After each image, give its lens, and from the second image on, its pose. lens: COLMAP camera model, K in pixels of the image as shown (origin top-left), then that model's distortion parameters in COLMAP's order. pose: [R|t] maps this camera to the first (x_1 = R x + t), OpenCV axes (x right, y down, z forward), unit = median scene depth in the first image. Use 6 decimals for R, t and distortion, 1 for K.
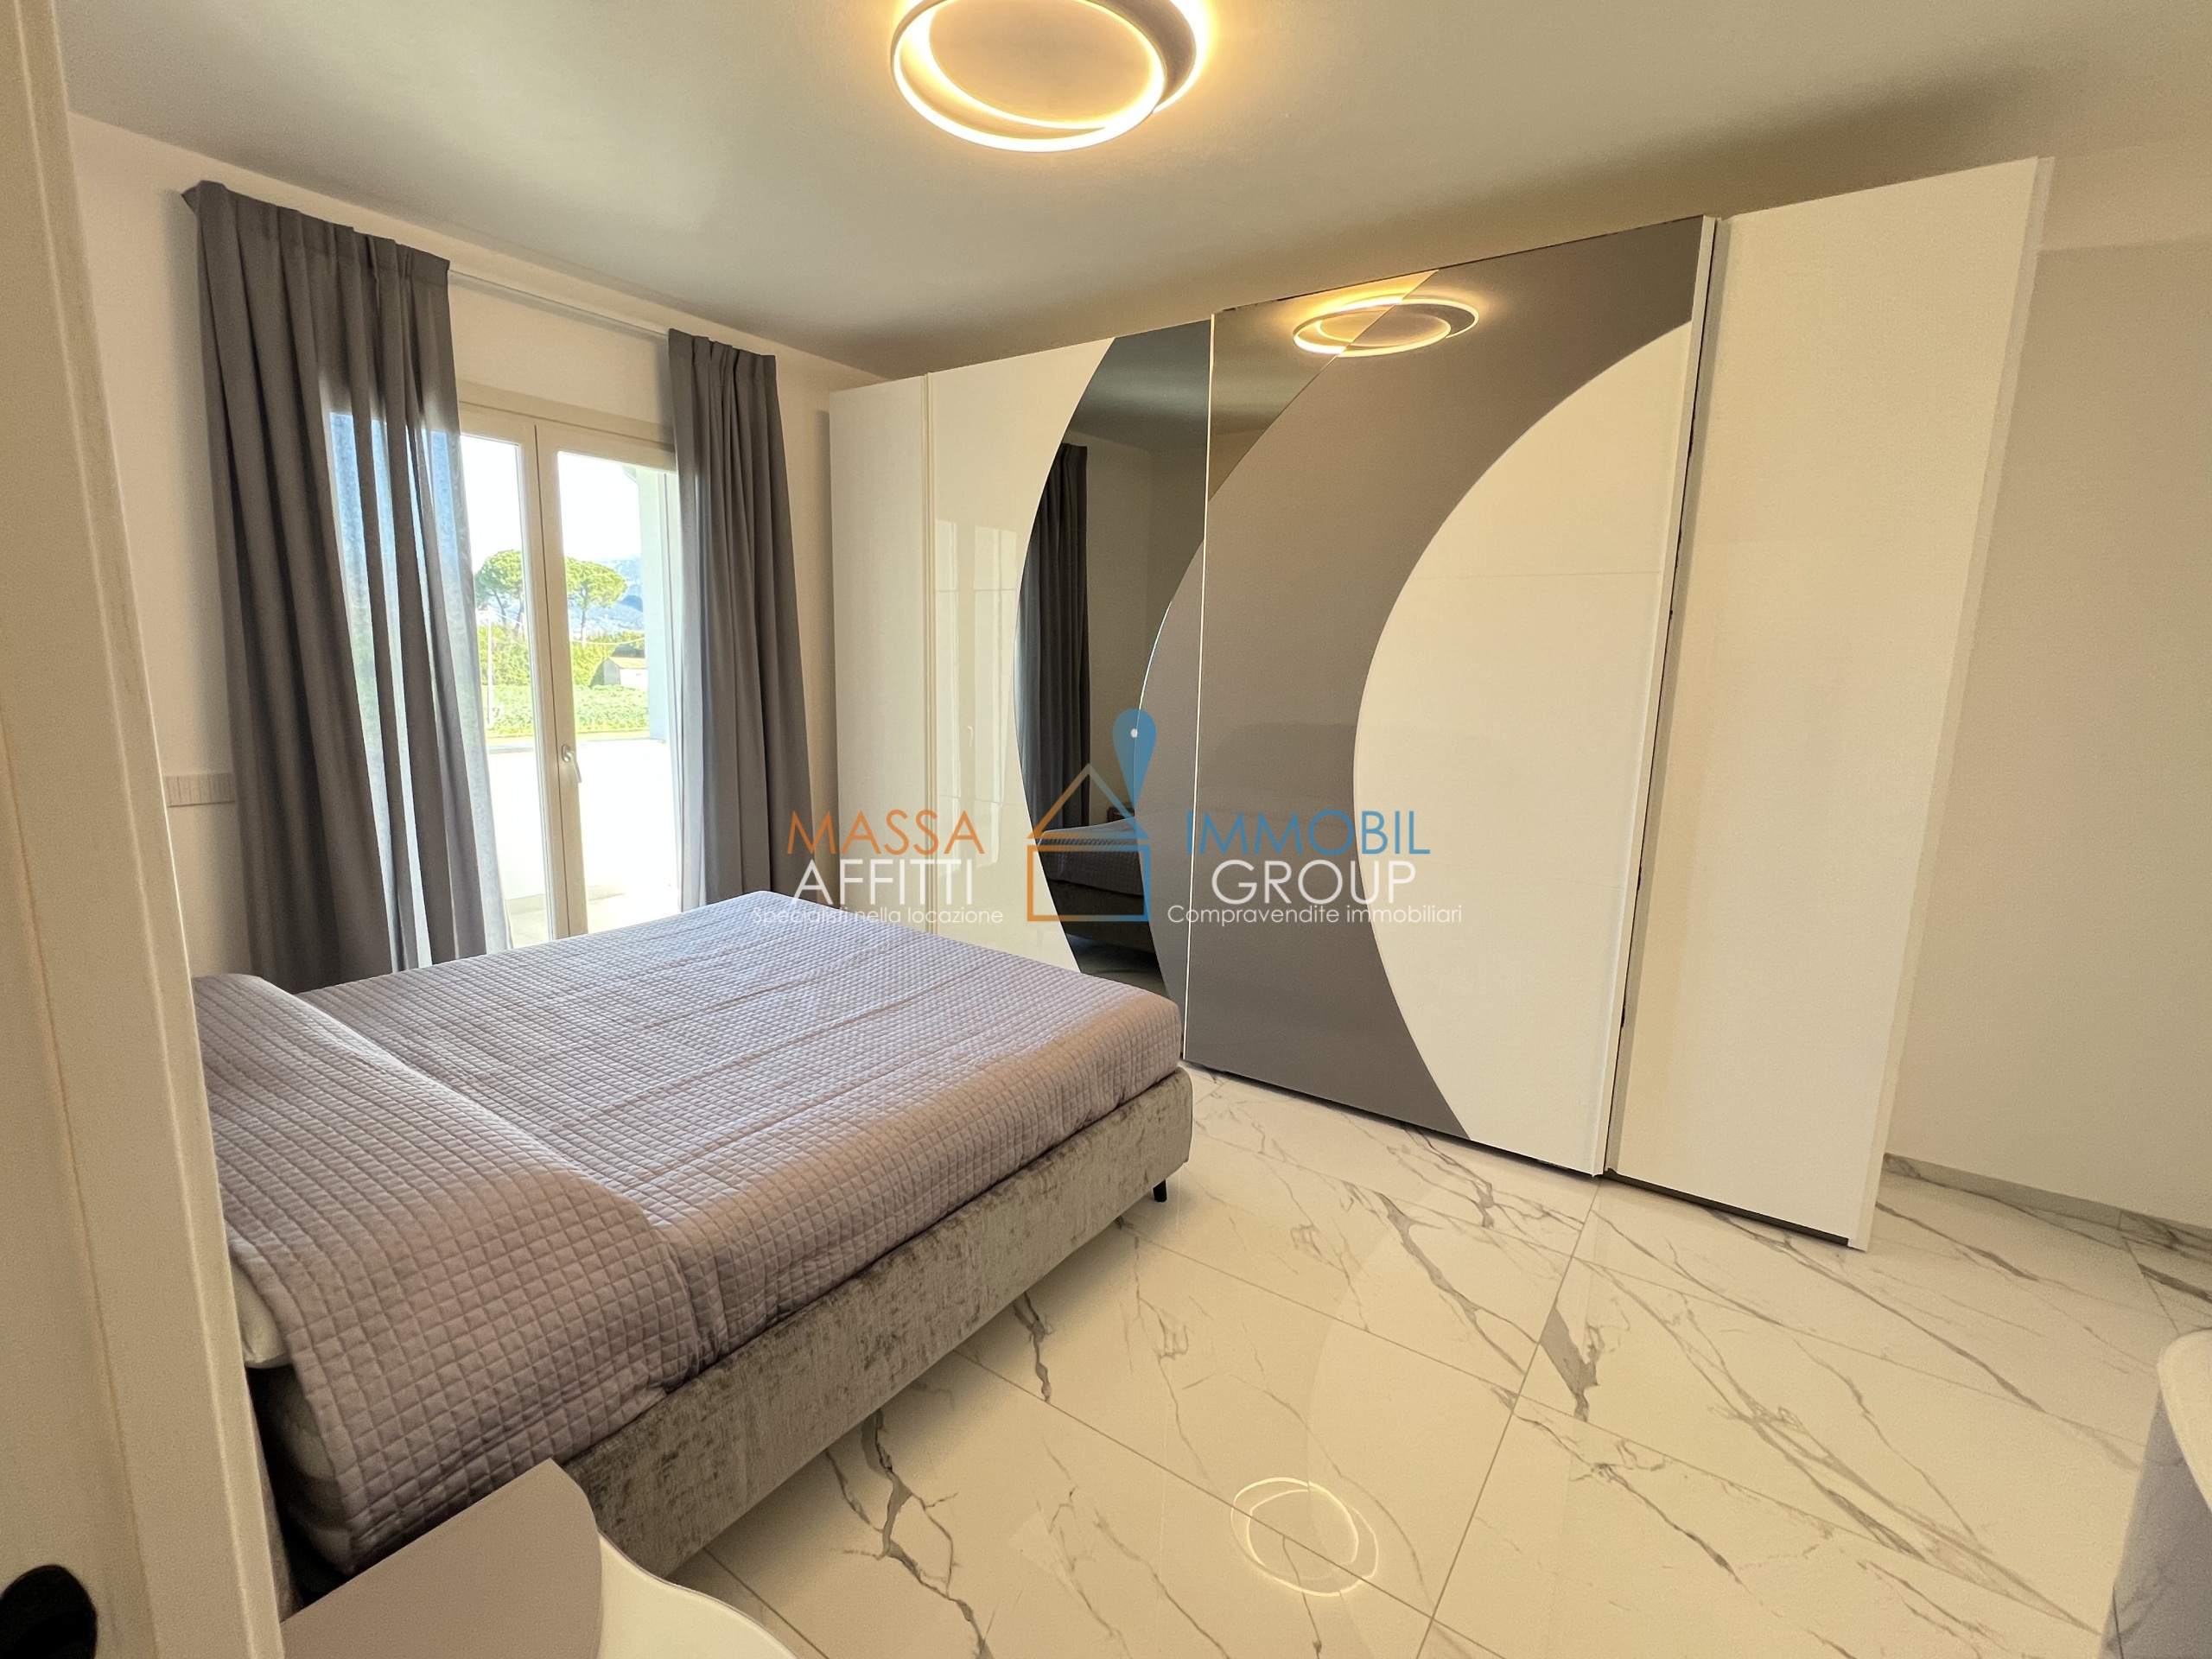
lens RADIAL K [[975.1, 0, 1104.4], [0, 975.1, 827.5], [0, 0, 1]] dist [0.000807, 0.000307]
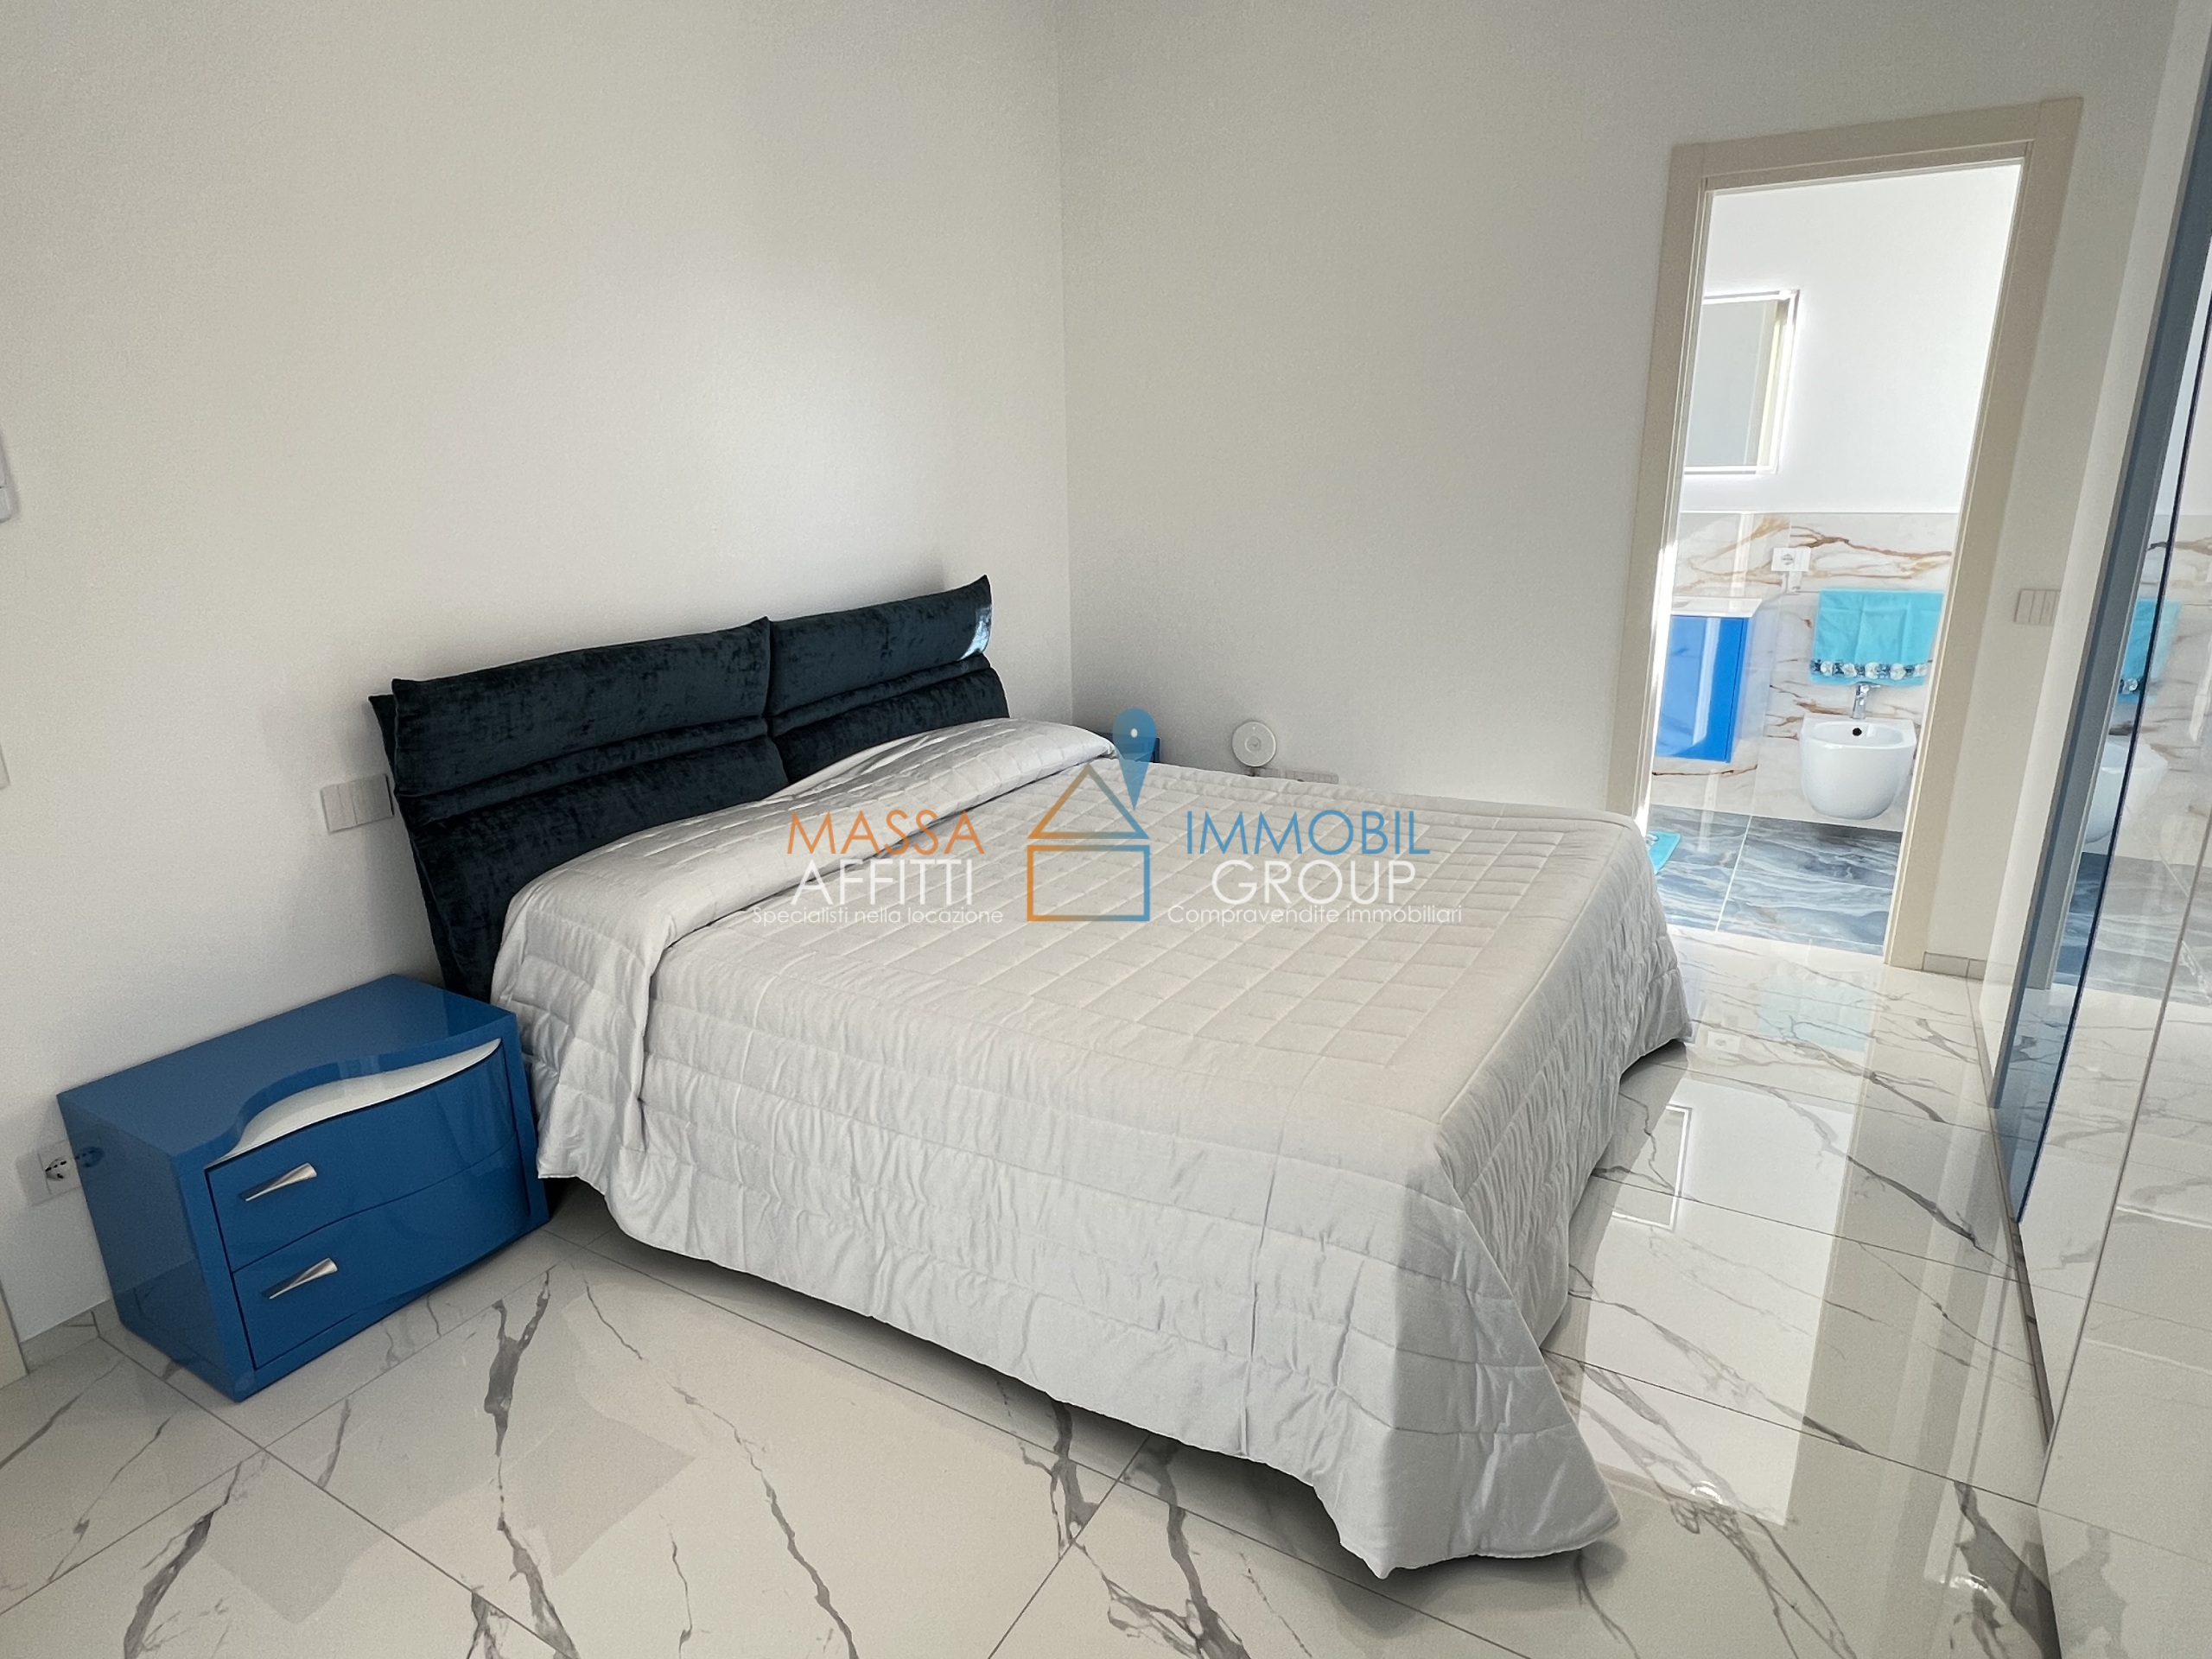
lens RADIAL K [[1232.5, 0, 1107.5], [0, 1232.5, 827.9], [0, 0, 1]] dist [-0.003538, -0.000919]
pose [[-0.997263, 0.015946, -0.072190, 1.239528], [-0.017048, 0.900549, 0.434420, -0.232065], [0.071938, 0.434462, -0.897813, 1.636826]]
